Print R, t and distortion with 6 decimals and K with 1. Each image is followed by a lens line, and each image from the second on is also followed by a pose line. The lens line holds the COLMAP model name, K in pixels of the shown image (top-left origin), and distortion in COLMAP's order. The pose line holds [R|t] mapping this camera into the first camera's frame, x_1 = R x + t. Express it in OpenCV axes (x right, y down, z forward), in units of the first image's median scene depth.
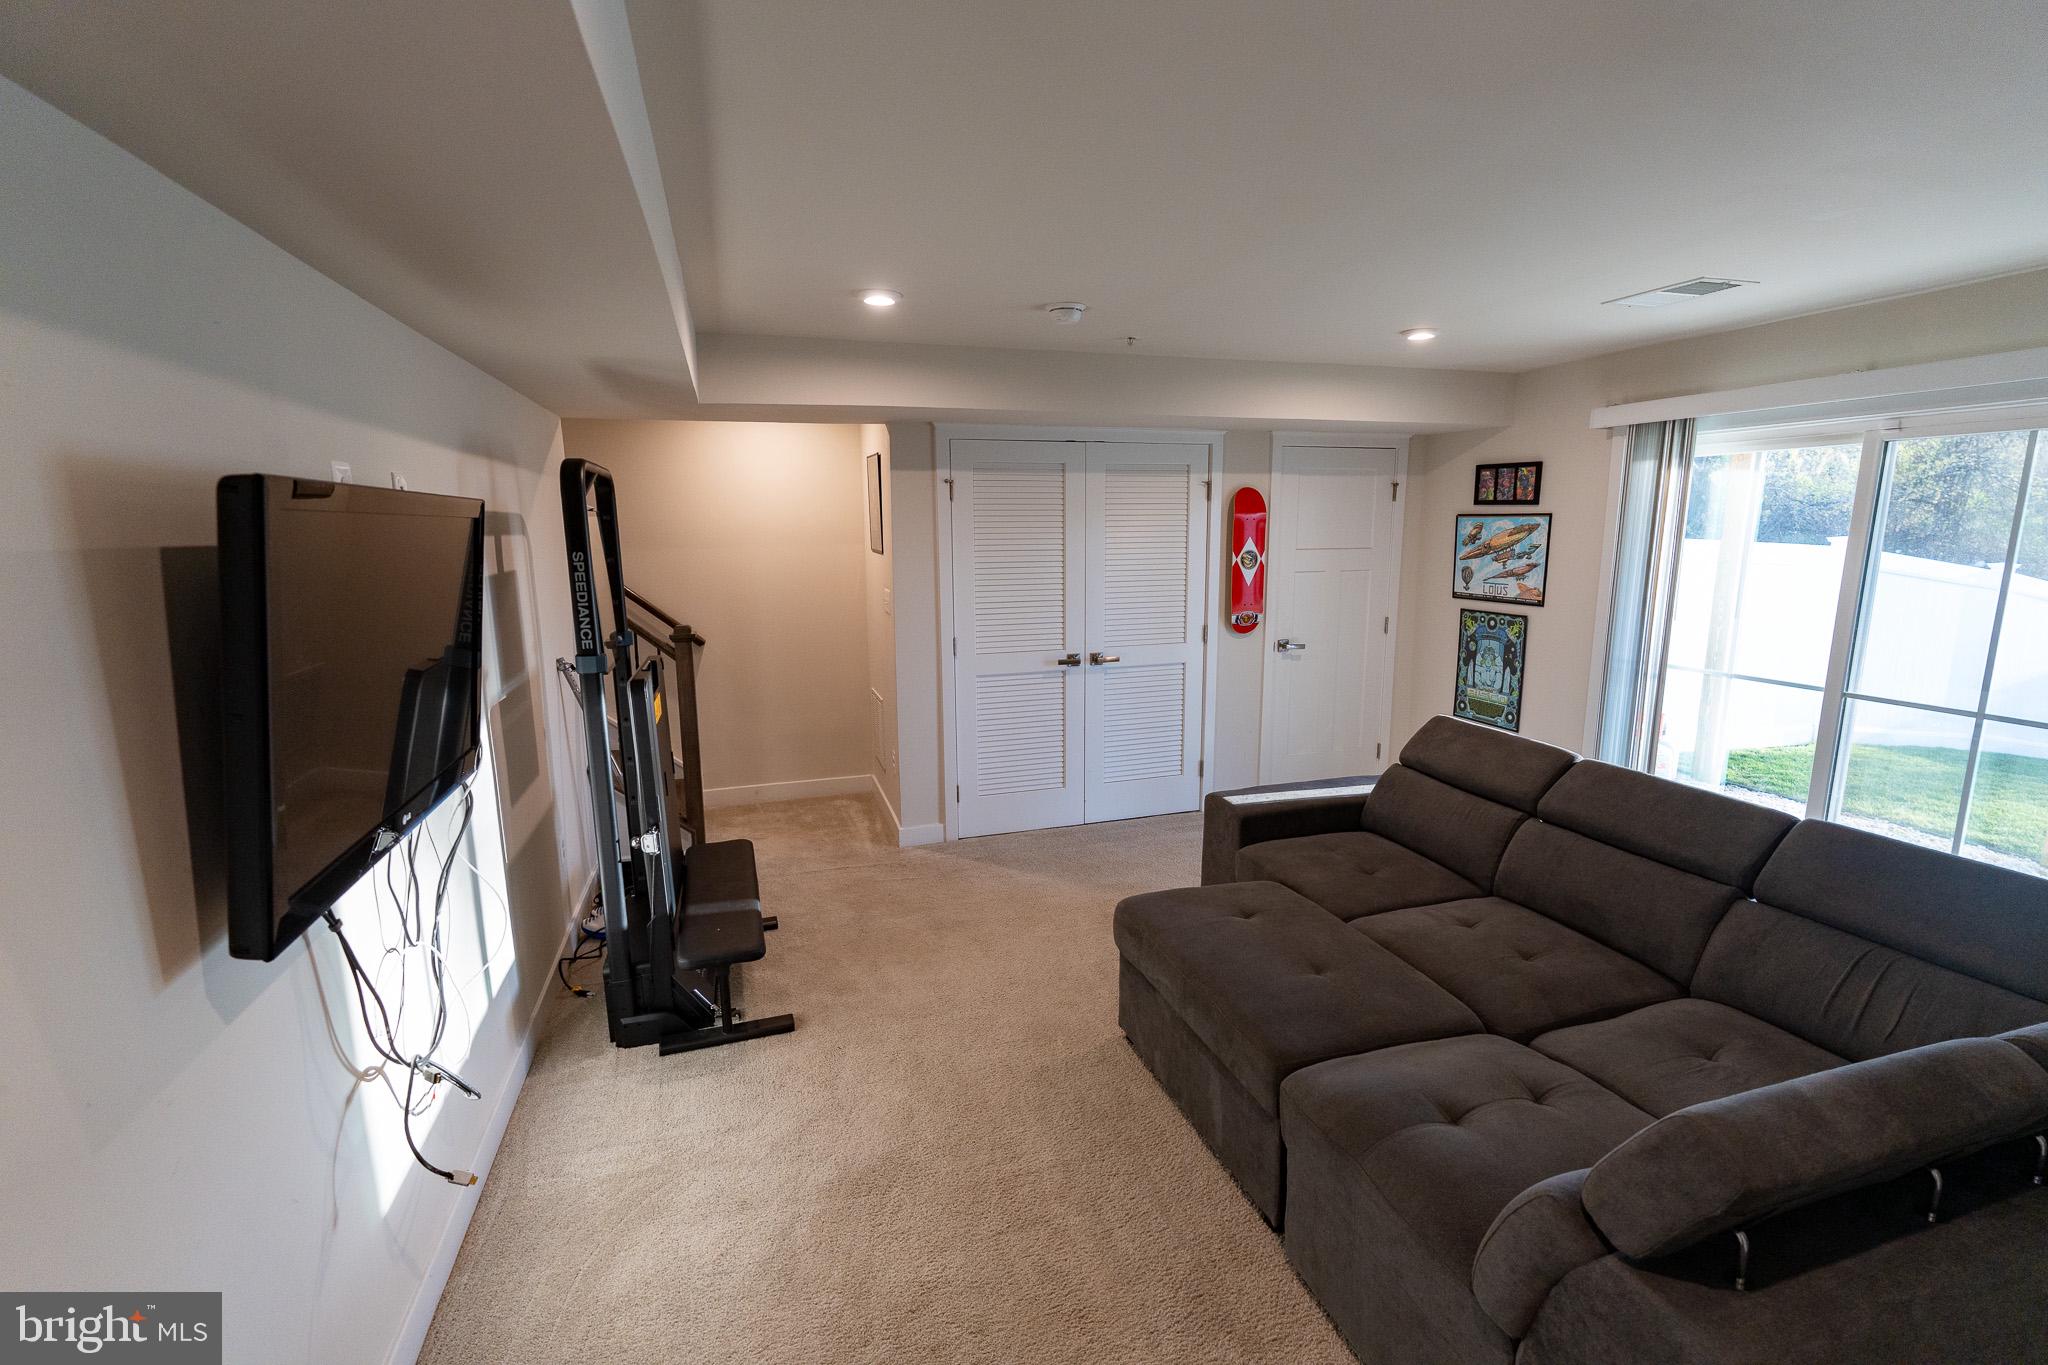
lens RADIAL K [[891.1, 0, 1023.7], [0, 891.1, 687.7], [0, 0, 1]] dist [0.000382, -0.000053]
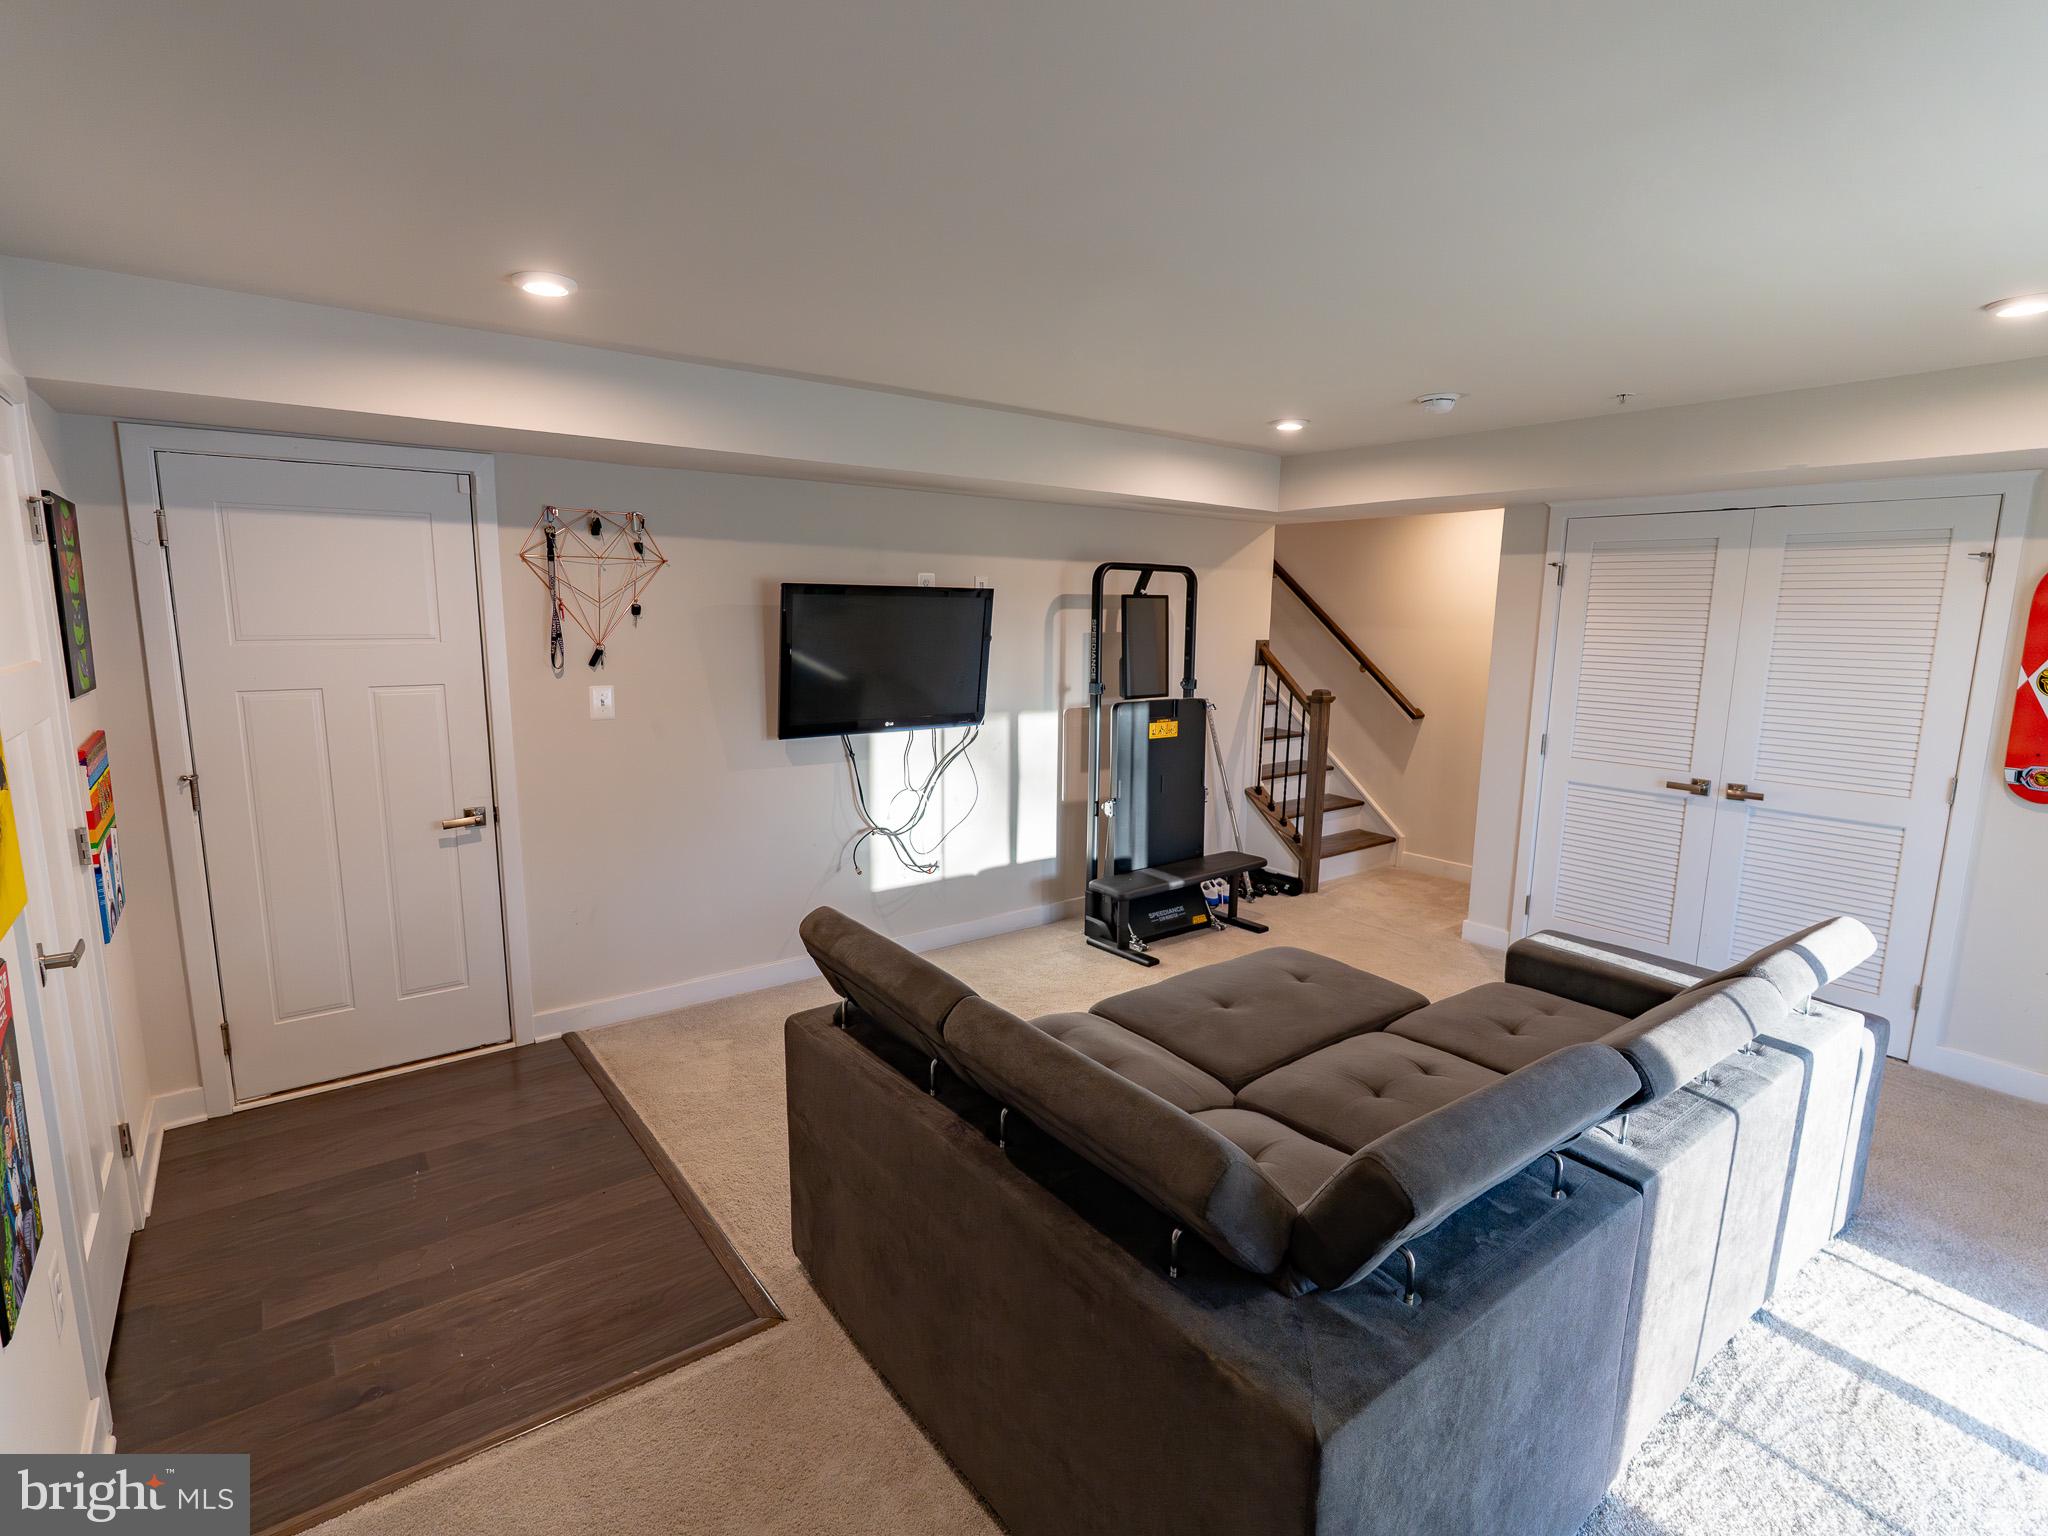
lens RADIAL K [[1008.7, 0, 1018.1], [0, 1008.7, 768.0], [0, 0, 1]] dist [-0.002136, 0.001249]
pose [[0.328683, 0.164046, -0.930084, 0.706132], [-0.186738, 0.976645, 0.106267, -0.030877], [0.925795, 0.138754, 0.351640, 0.137924]]
